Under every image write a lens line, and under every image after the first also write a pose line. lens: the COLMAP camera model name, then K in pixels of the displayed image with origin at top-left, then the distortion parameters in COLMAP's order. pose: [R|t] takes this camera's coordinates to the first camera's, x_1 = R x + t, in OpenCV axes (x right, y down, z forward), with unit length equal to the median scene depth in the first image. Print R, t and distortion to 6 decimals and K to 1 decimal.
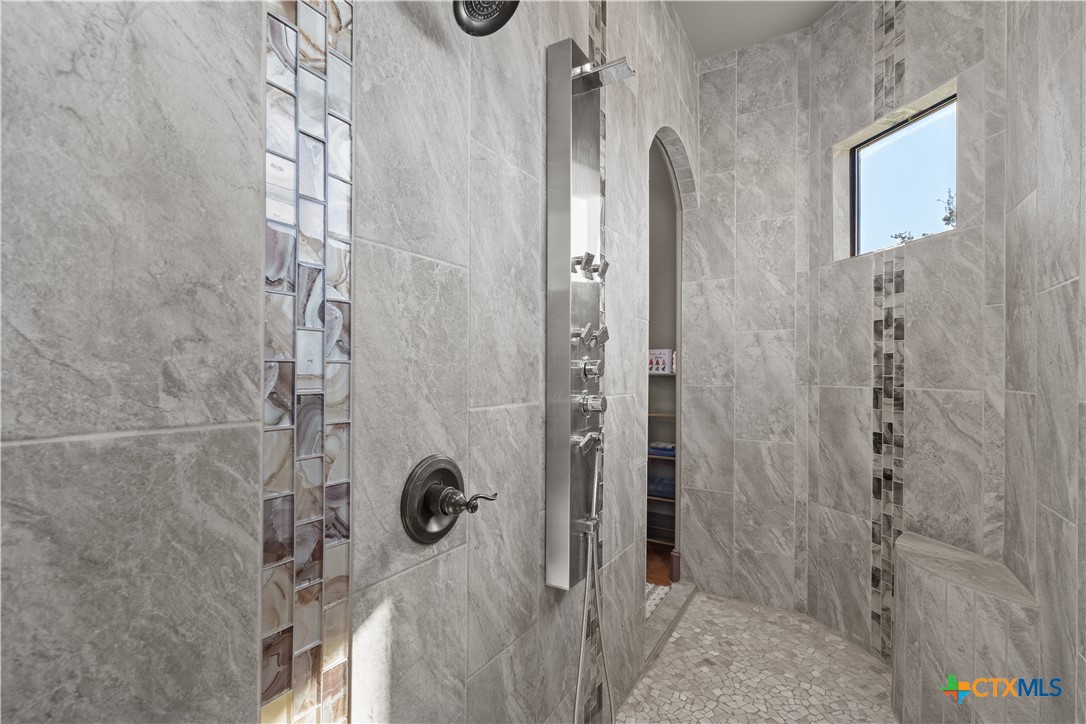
lens RADIAL K [[493.9, 0, 540.0], [0, 493.9, 371.6], [0, 0, 1]] dist [-0.003711, 0.002479]
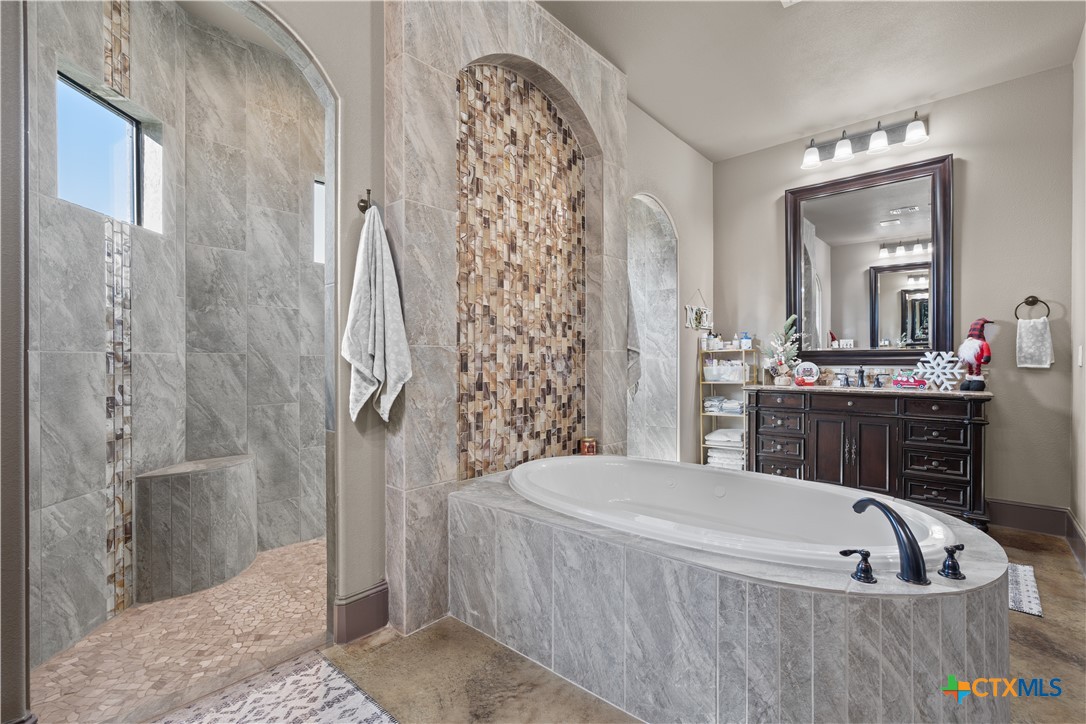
lens RADIAL K [[493.9, 0, 515.5], [0, 493.9, 359.8], [0, 0, 1]] dist [-0.003711, 0.002479]
pose [[-0.971311, -0.005550, 0.237749, -0.348217], [-0.005904, 0.999982, -0.000777, 0.041709], [-0.237740, -0.002158, -0.971326, 1.712332]]
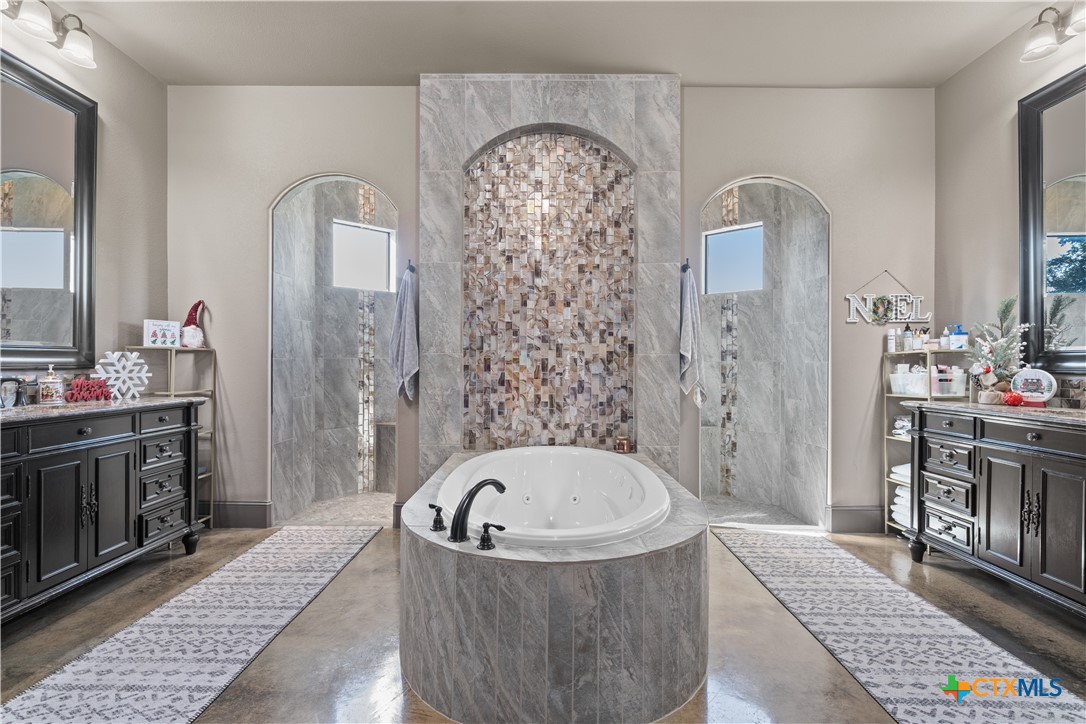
lens RADIAL K [[493.9, 0, 520.3], [0, 493.9, 359.3], [0, 0, 1]] dist [-0.003711, 0.002479]
pose [[-0.469117, -0.003582, 0.883129, -1.321927], [-0.008570, 0.999963, -0.000497, 0.031549], [-0.883095, -0.007802, -0.469130, 1.313037]]
